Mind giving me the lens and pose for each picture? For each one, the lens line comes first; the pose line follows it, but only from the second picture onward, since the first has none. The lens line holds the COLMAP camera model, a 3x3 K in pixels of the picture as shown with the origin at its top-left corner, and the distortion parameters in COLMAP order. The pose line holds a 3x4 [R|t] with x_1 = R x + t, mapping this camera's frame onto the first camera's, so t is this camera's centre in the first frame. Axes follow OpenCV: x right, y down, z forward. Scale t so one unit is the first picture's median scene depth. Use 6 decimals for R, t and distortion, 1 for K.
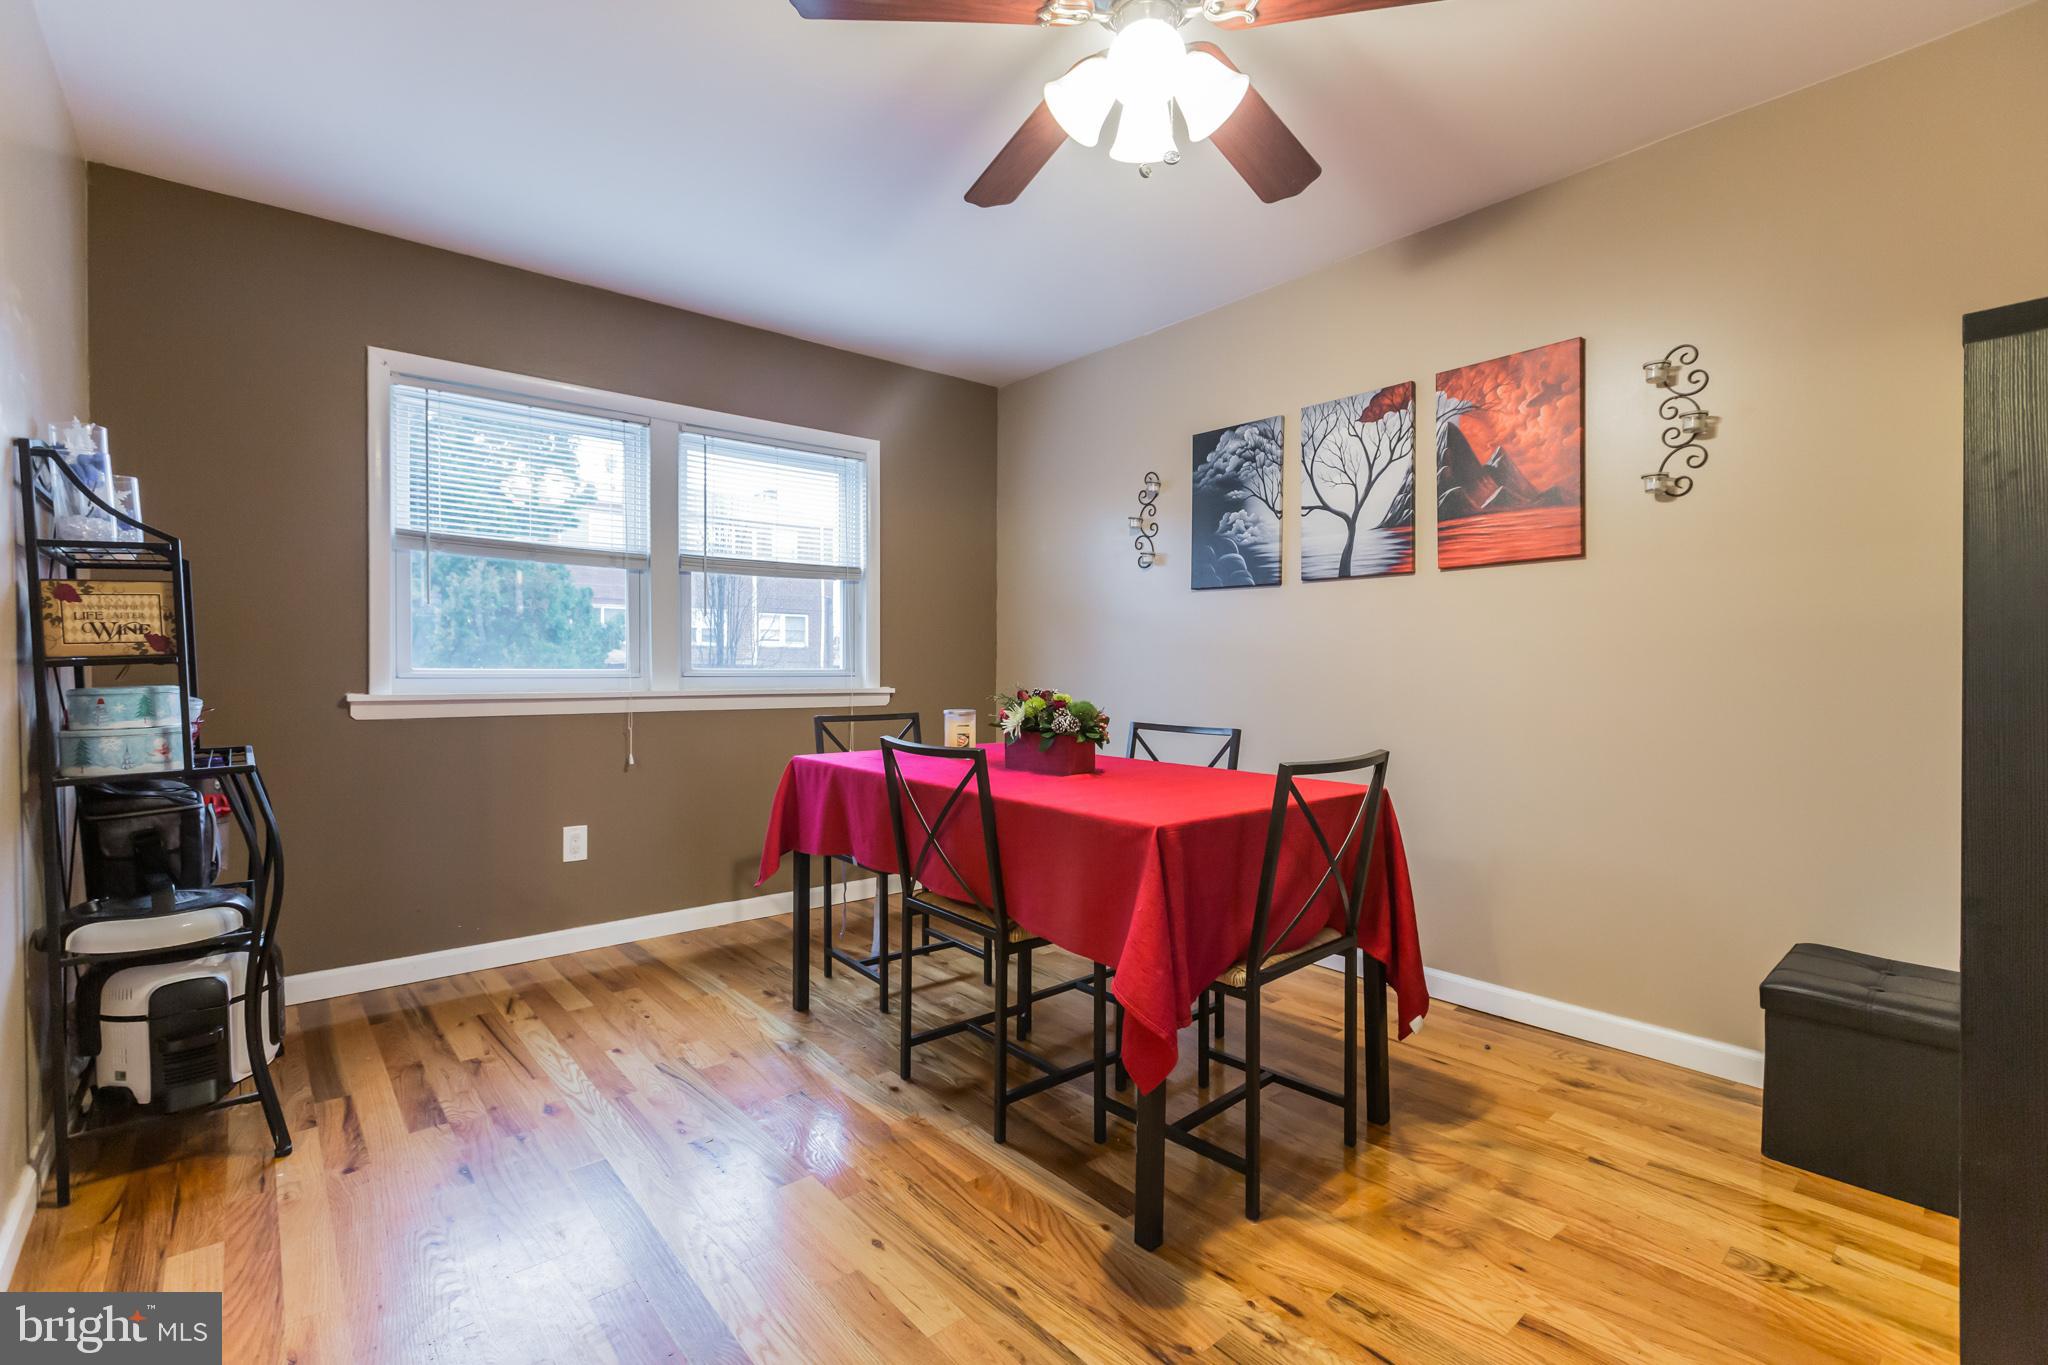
lens RADIAL K [[921.2, 0, 1013.3], [0, 921.2, 675.1], [0, 0, 1]] dist [0.001556, -0.000274]
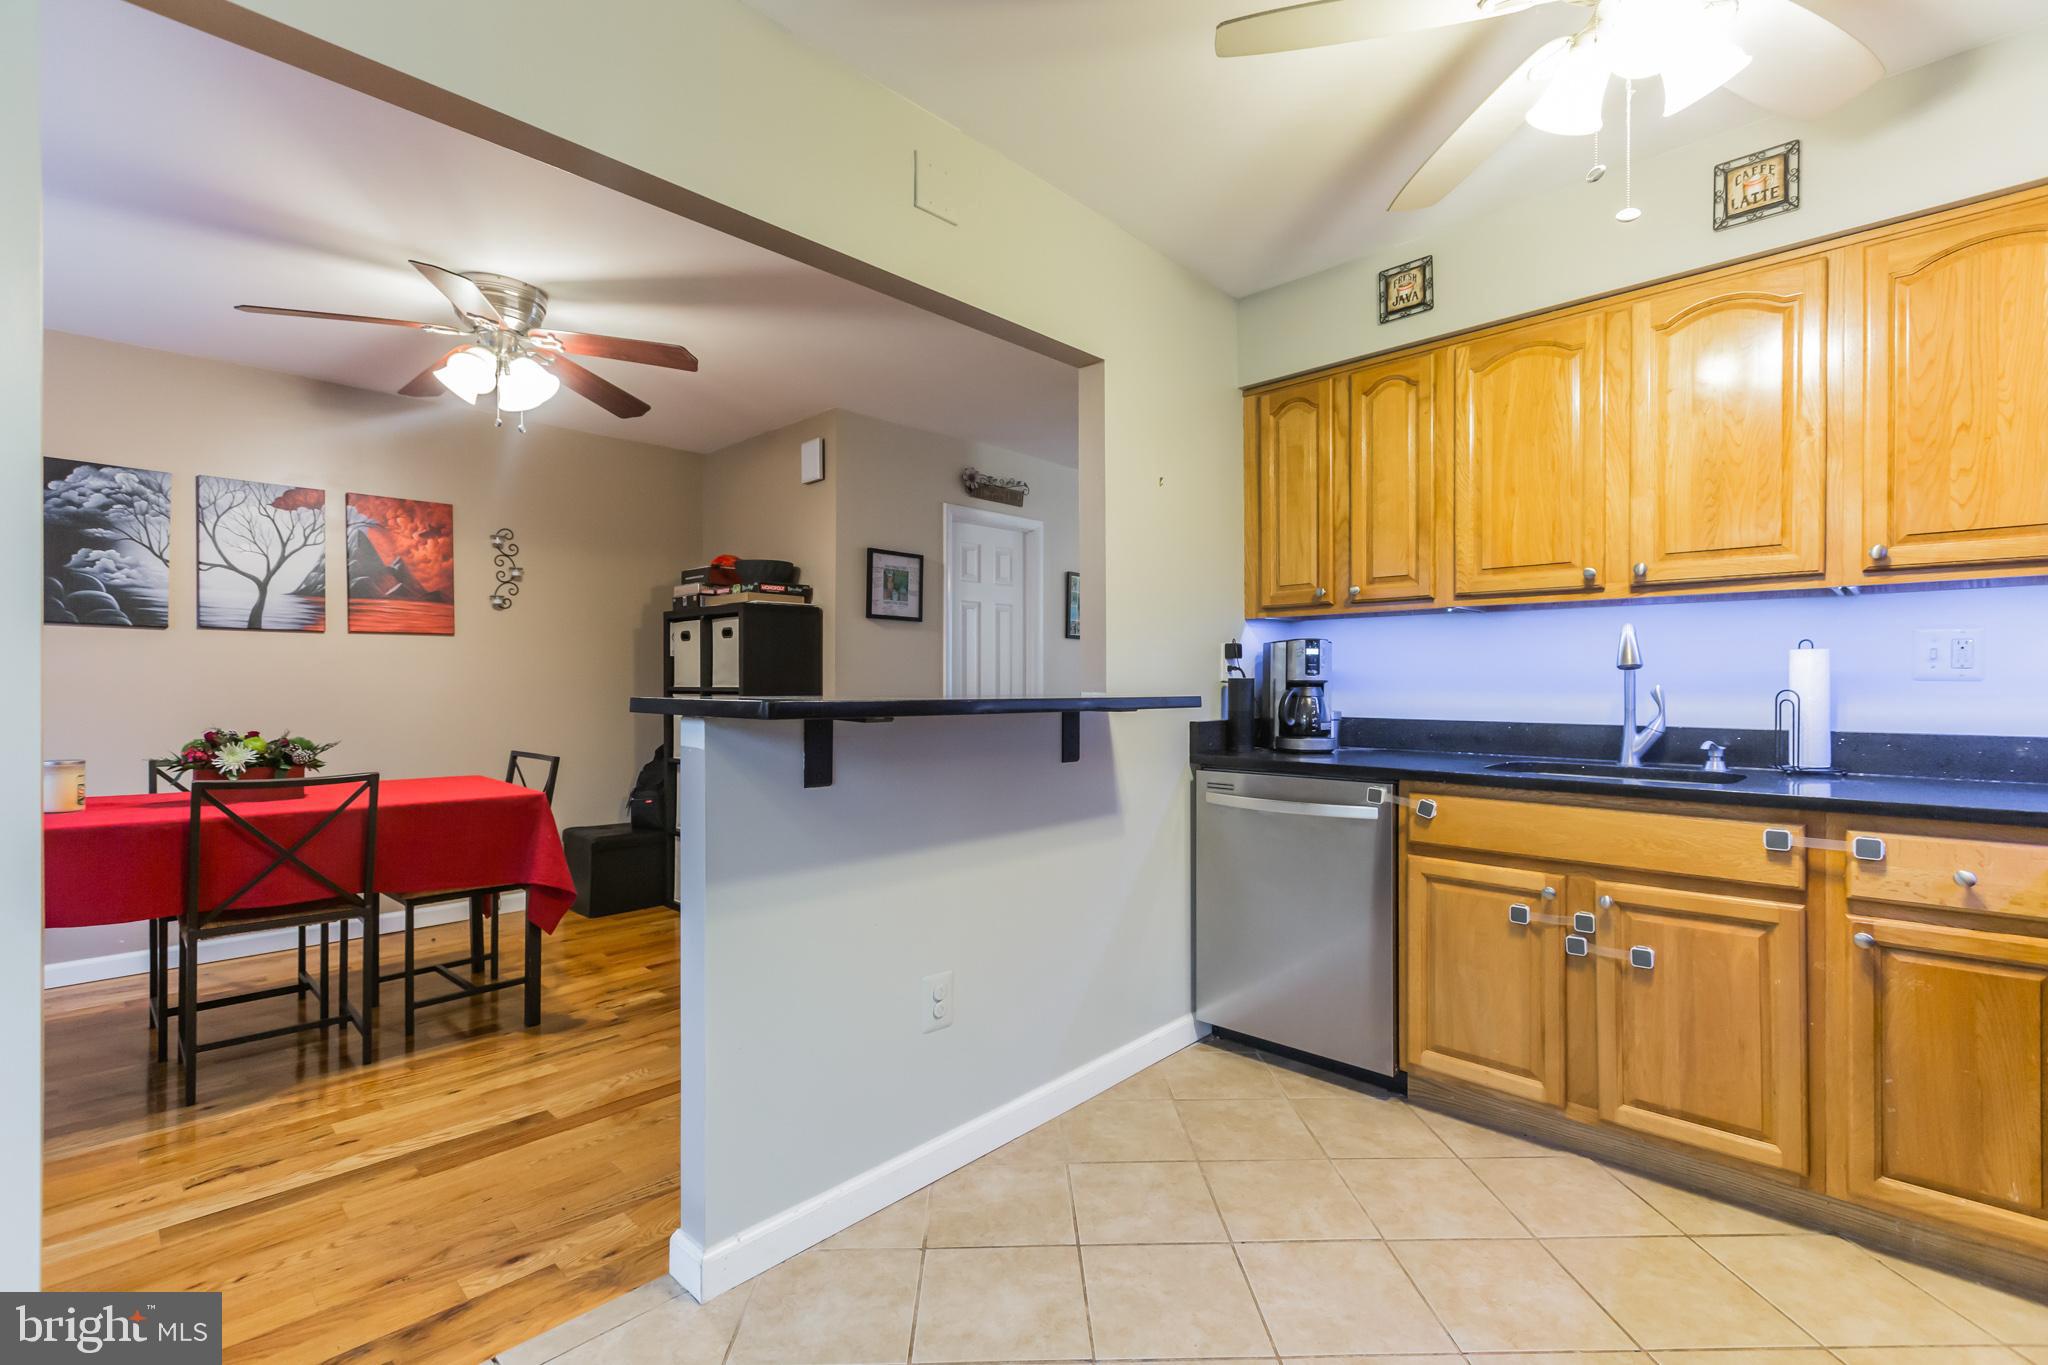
lens RADIAL K [[915.0, 0, 1024.0], [0, 915.0, 682.5], [0, 0, 1]] dist [-0.002064, -0.001197]
pose [[-0.113018, -0.000994, 0.993592, -0.984224], [0.006441, 0.999978, 0.001733, -0.032139], [-0.993572, 0.006596, -0.113009, 0.130148]]
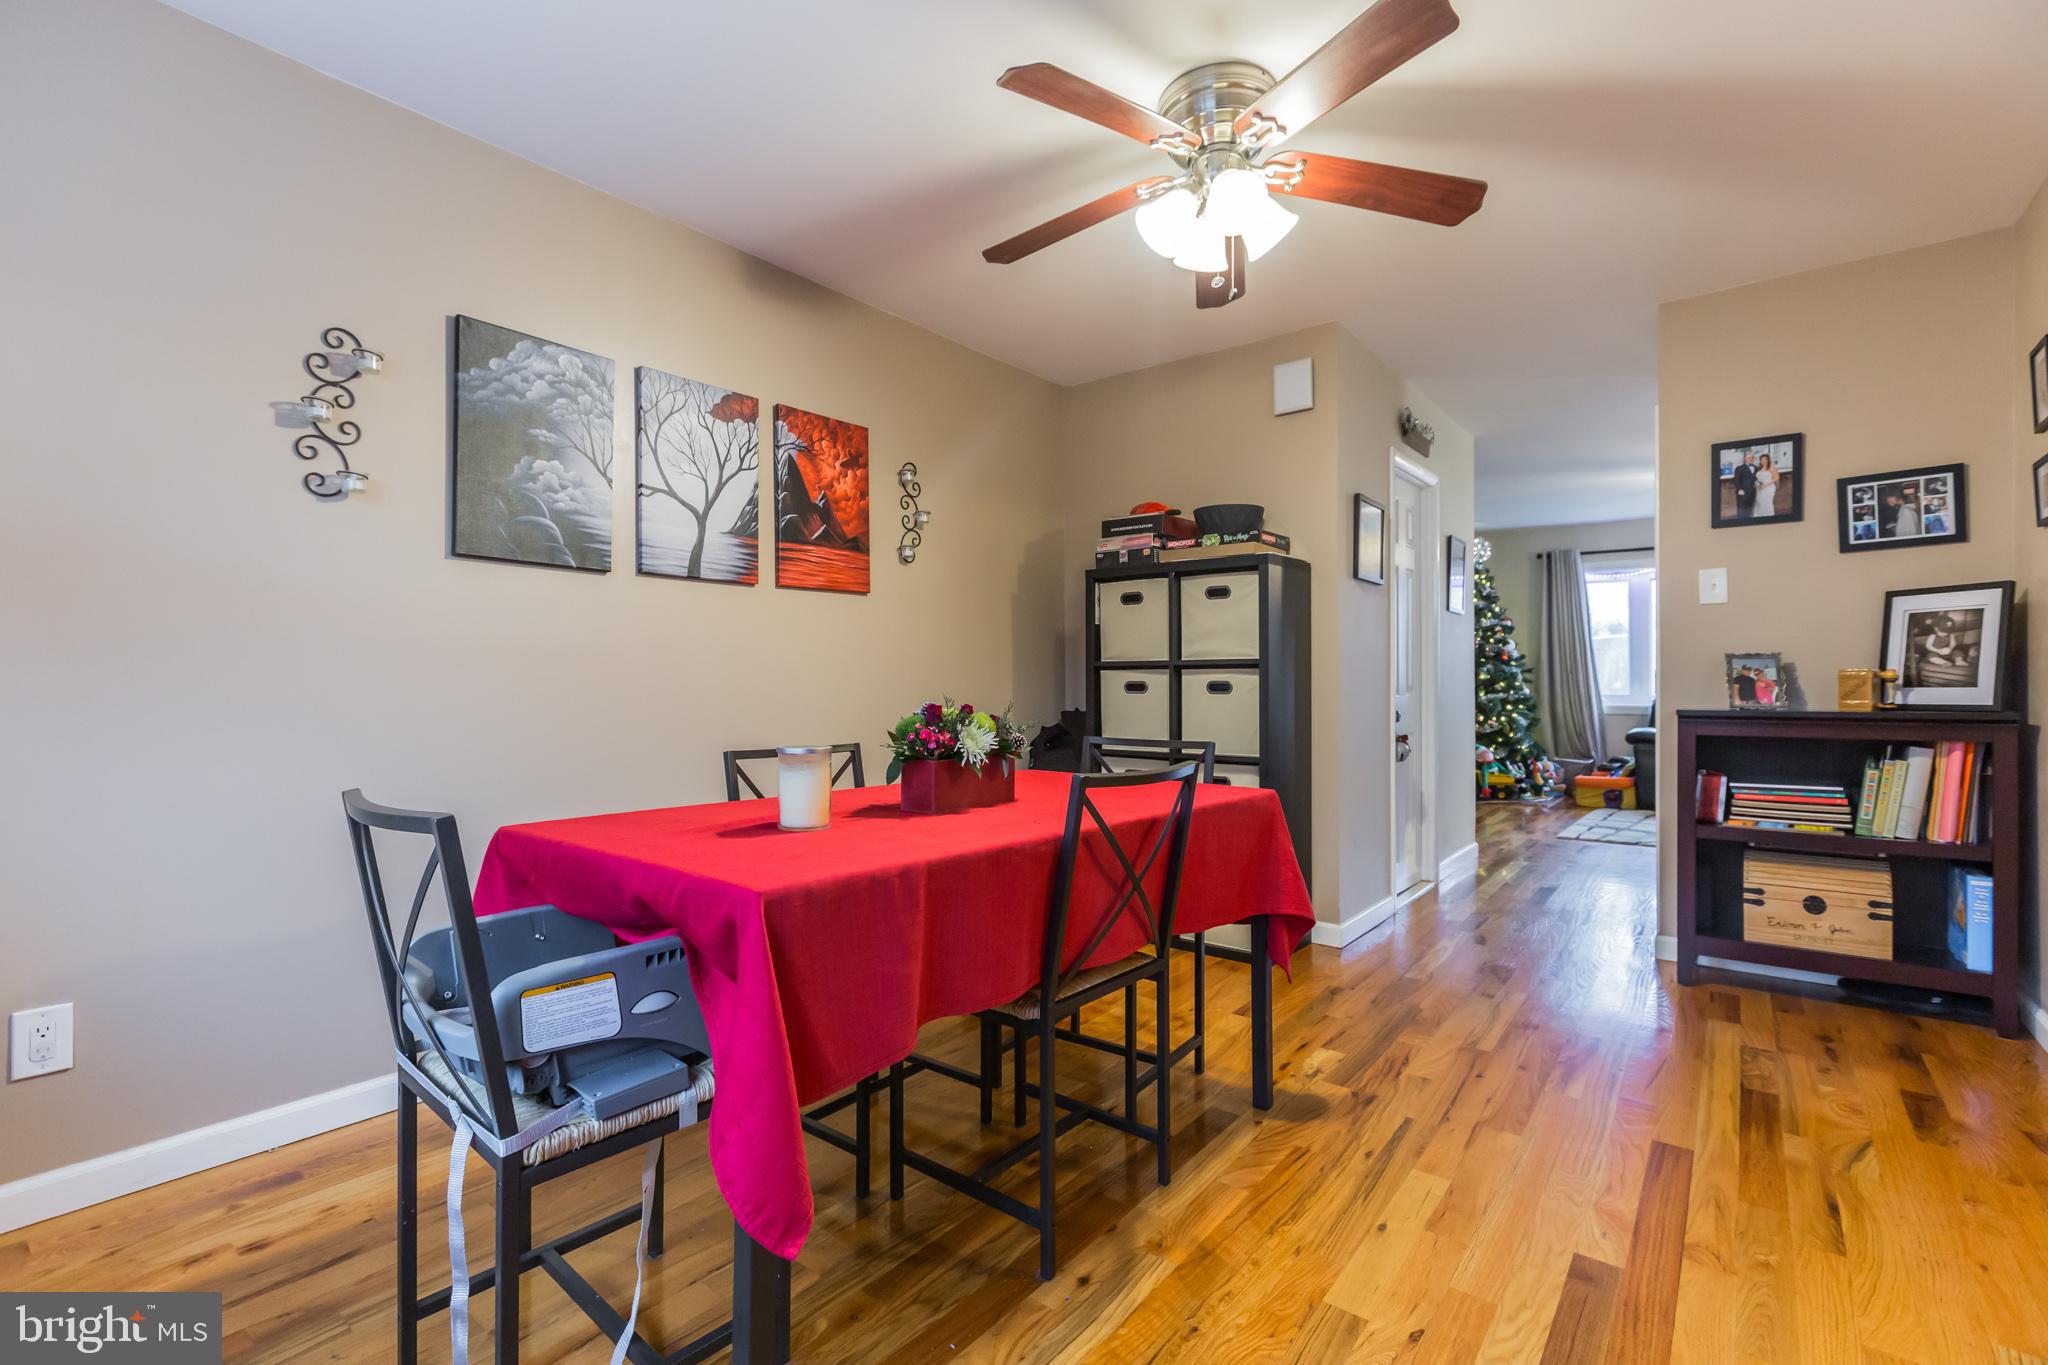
lens RADIAL K [[921.2, 0, 1013.3], [0, 921.2, 675.1], [0, 0, 1]] dist [0.001556, -0.000274]
pose [[-0.202954, 0.007292, 0.979161, -0.609434], [0.010496, 0.999931, -0.005271, -0.002790], [-0.979132, 0.009208, -0.203017, 0.904781]]
